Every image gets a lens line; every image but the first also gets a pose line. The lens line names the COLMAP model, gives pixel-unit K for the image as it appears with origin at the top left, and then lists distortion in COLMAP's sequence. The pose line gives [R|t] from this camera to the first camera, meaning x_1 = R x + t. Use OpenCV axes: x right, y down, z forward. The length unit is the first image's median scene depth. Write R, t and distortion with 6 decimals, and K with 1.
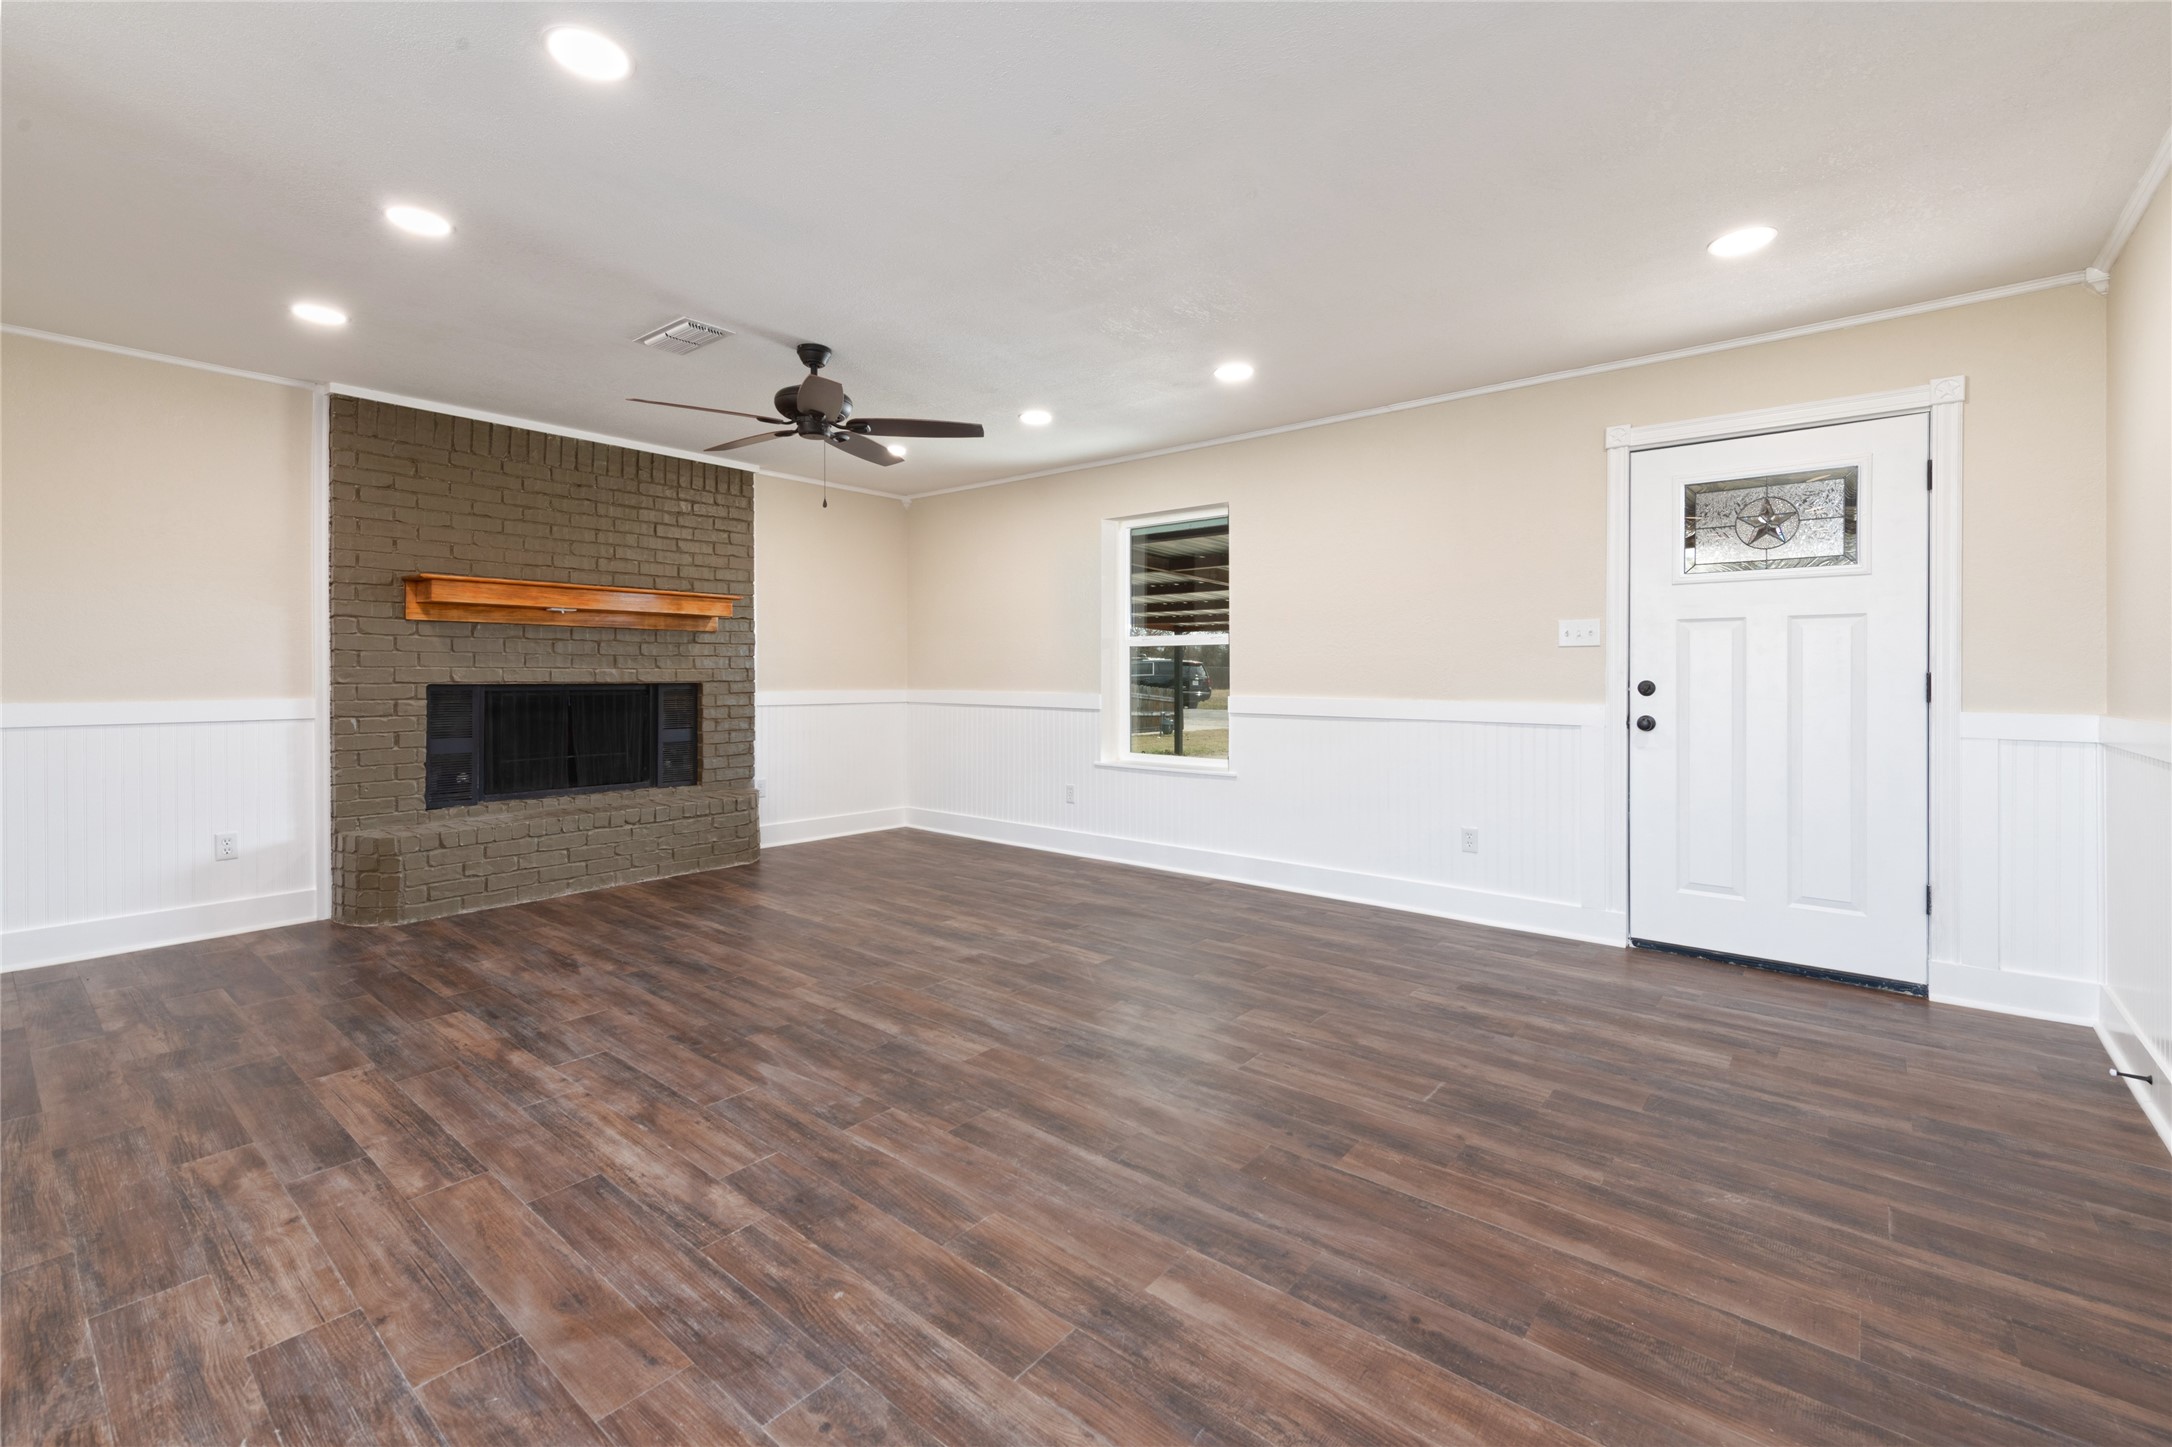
lens RADIAL K [[924.9, 0, 1092.1], [0, 924.9, 677.8], [0, 0, 1]] dist [0.017535, -0.003527]
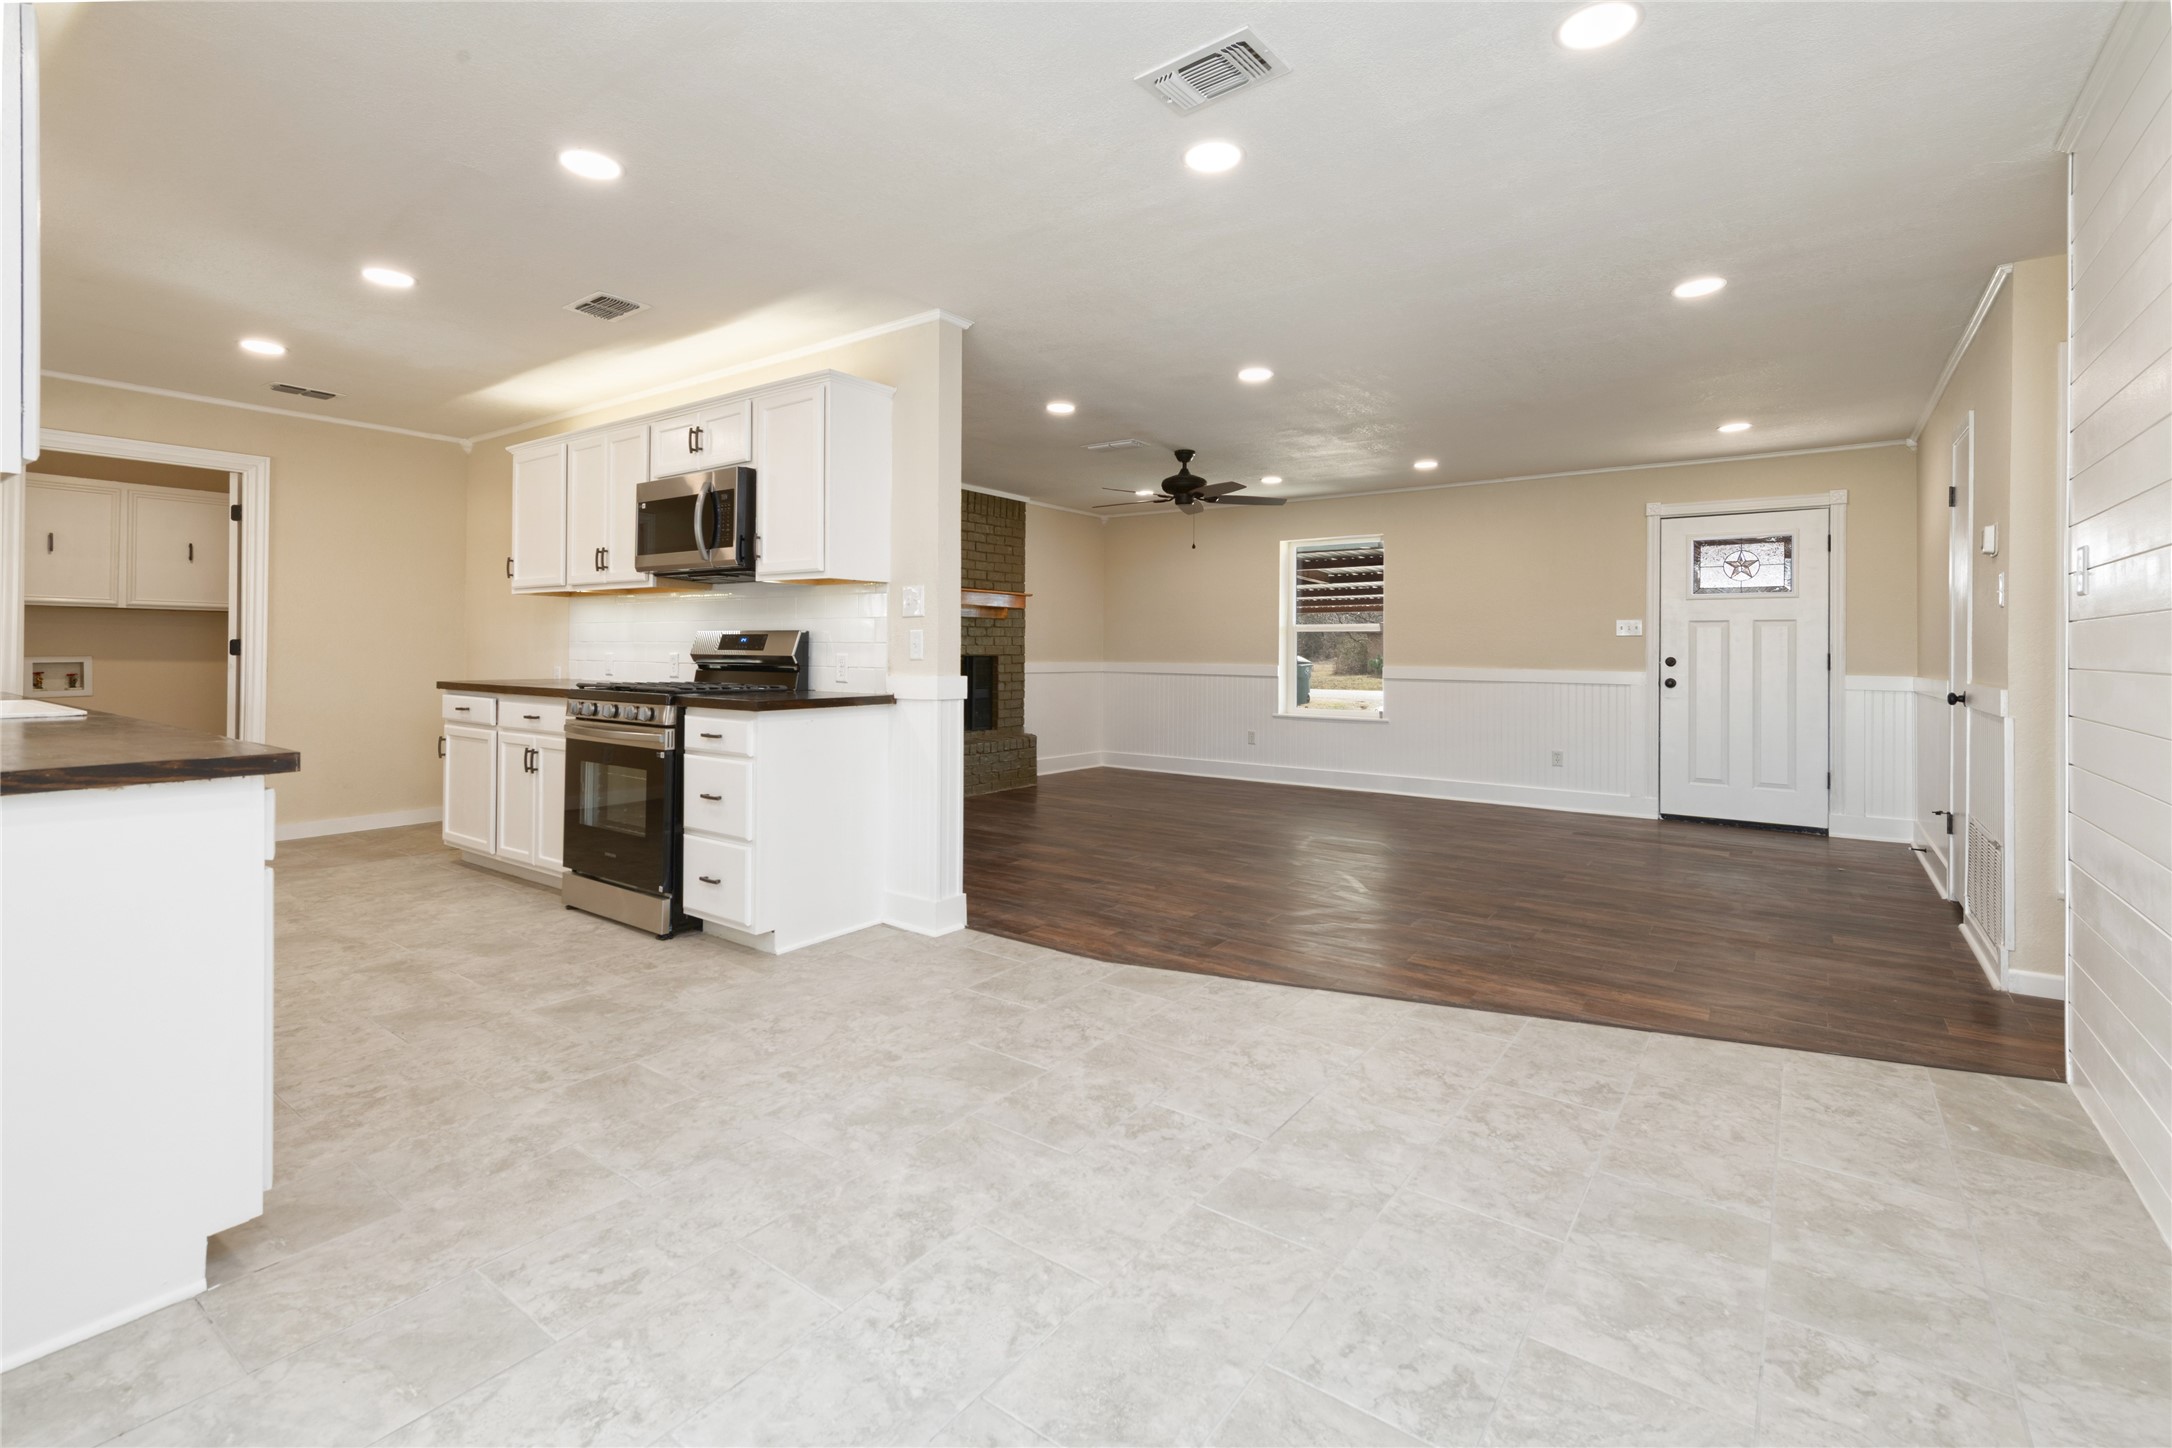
lens RADIAL K [[955.0, 0, 1104.2], [0, 955.0, 647.6], [0, 0, 1]] dist [0.015731, -0.003423]
pose [[0.997611, 0.006438, 0.068785, -0.675574], [-0.005931, 0.999954, -0.007568, 0.005916], [-0.068831, 0.007142, 0.997603, -0.813382]]
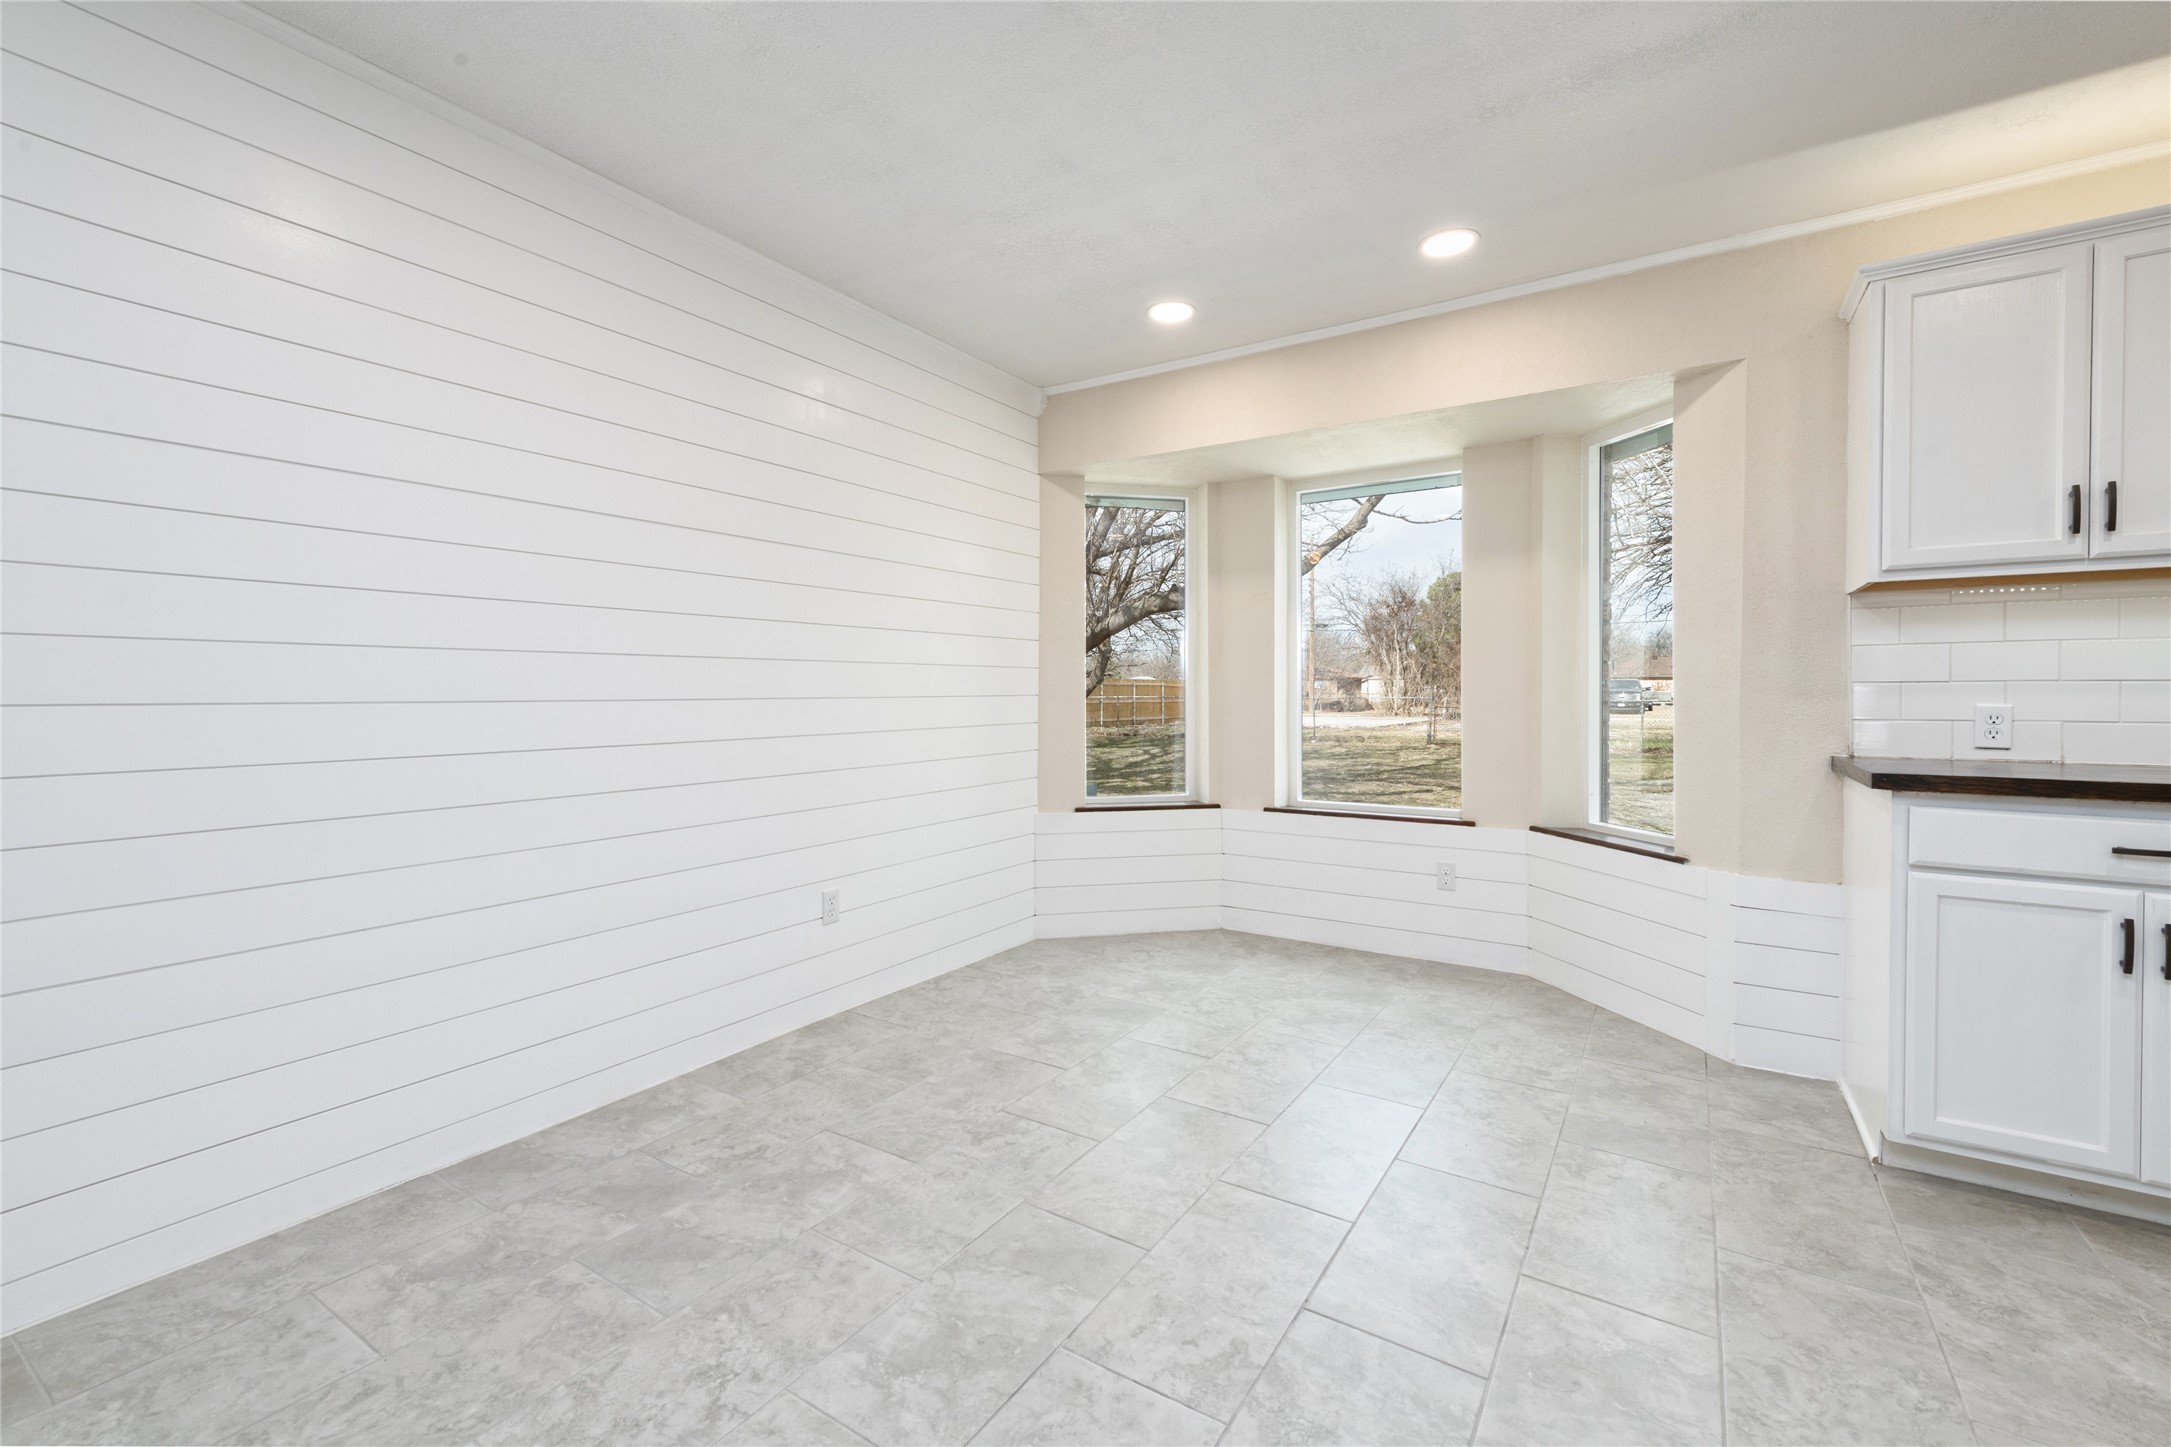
lens RADIAL K [[924.4, 0, 1092.3], [0, 924.4, 689.7], [0, 0, 1]] dist [0.017535, -0.003527]
pose [[-0.991956, 0.001152, -0.126578, -0.455702], [0.000492, 0.999986, 0.005252, 0.001069], [0.126582, 0.005148, -0.991943, 0.417210]]
